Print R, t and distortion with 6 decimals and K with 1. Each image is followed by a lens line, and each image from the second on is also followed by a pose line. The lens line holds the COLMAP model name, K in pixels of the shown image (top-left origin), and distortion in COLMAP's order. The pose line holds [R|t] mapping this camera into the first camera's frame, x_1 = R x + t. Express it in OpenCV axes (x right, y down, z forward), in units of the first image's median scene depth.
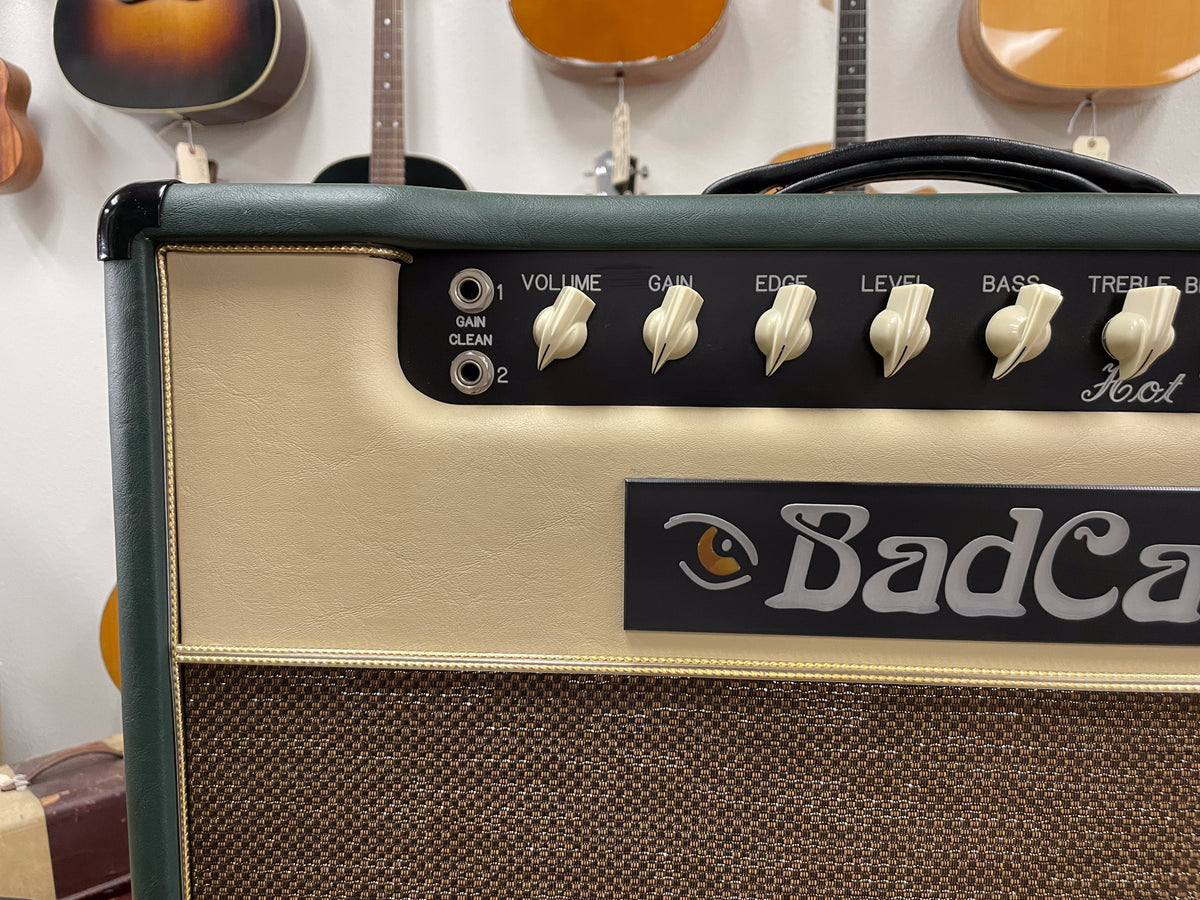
lens RADIAL K [[954.5, 0, 591.4], [0, 954.5, 452.2], [0, 0, 1]] dist [0.078176, -0.119171]
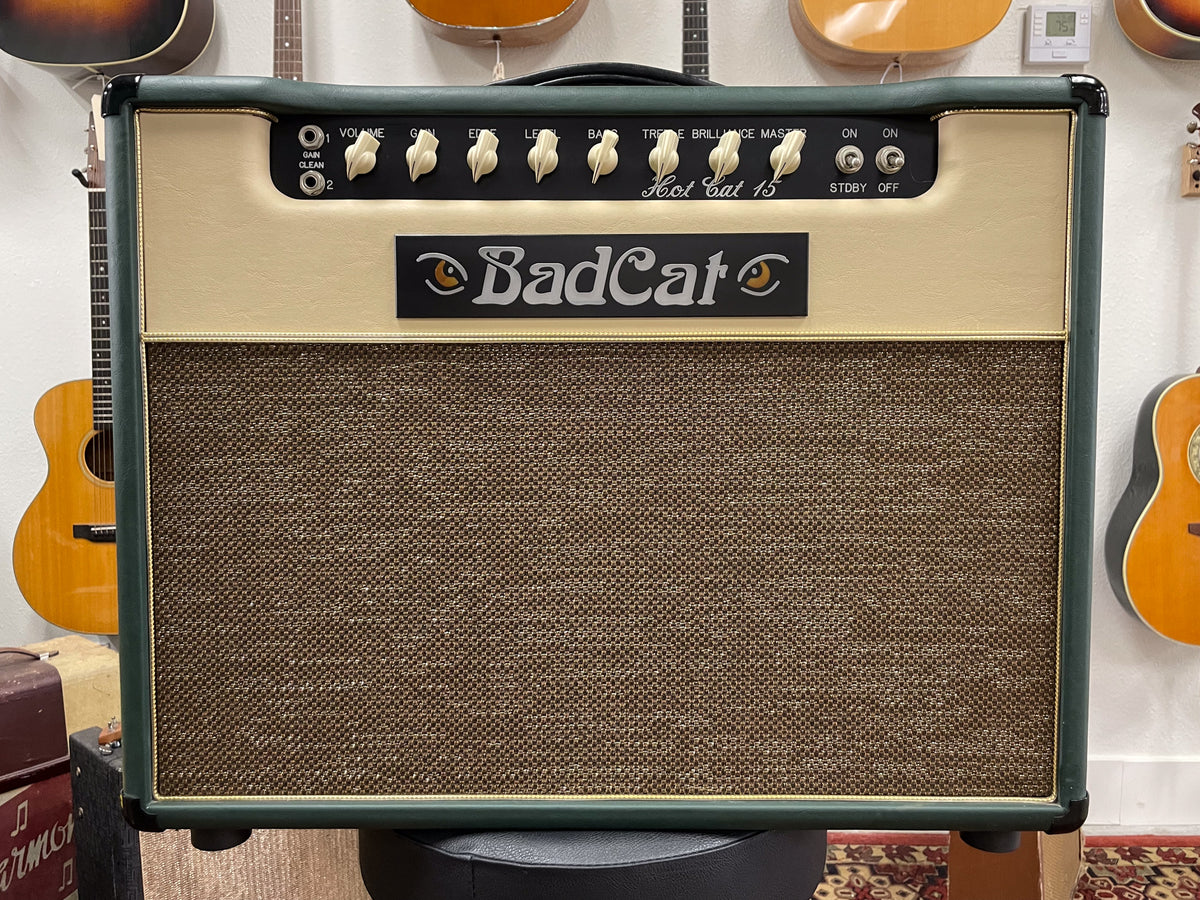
lens RADIAL K [[1041.7, 0, 601.3], [0, 1041.7, 402.8], [0, 0, 1]] dist [0.106249, -0.175843]
pose [[0.997736, -0.014203, 0.065743, 0.284576], [0.017342, 0.998724, -0.047431, 0.438456], [-0.064985, 0.048464, 0.996709, -0.995546]]
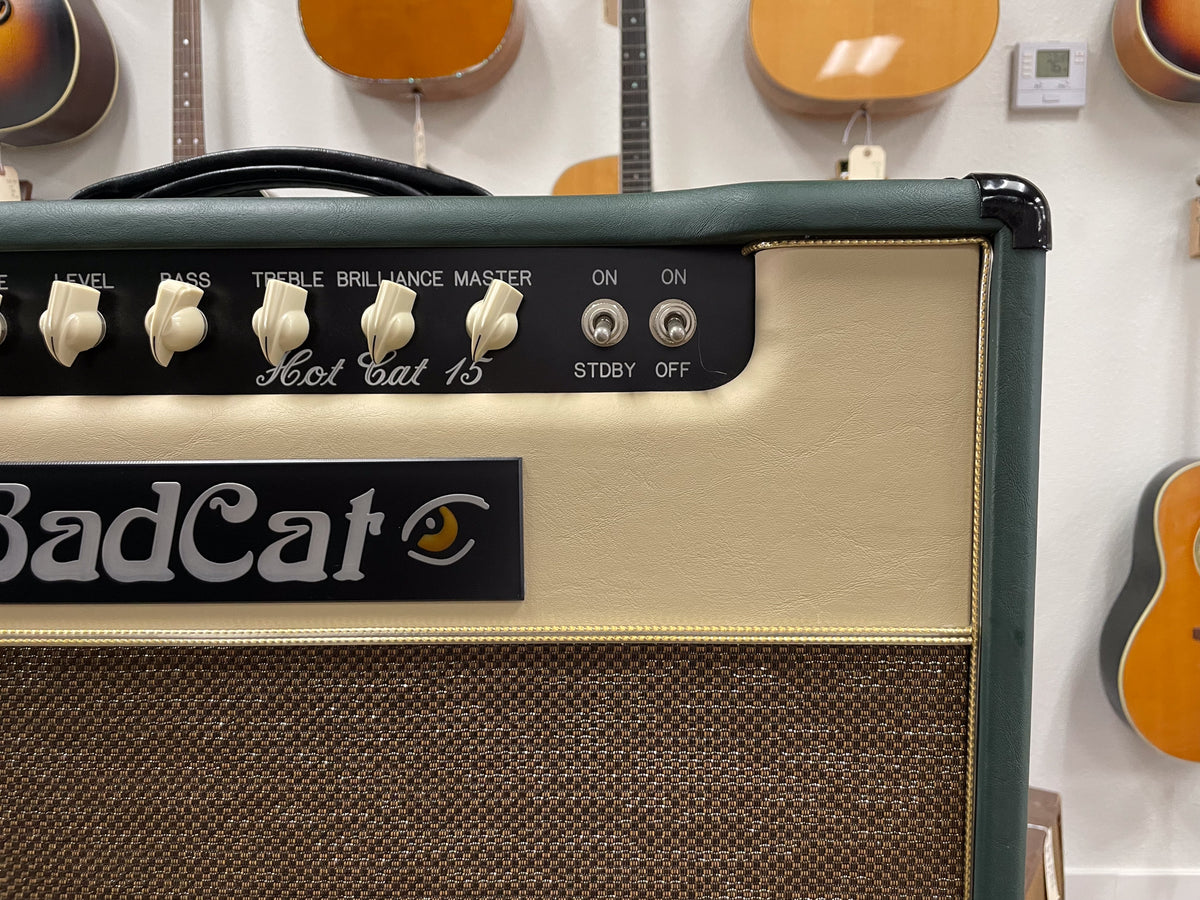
lens RADIAL K [[954.5, 0, 610.4], [0, 954.5, 452.0], [0, 0, 1]] dist [0.078176, -0.119171]
pose [[0.999374, -0.021994, 0.027710, 0.869076], [0.022374, 0.999659, -0.013460, 0.046726], [-0.027405, 0.014072, 0.999525, -0.111711]]
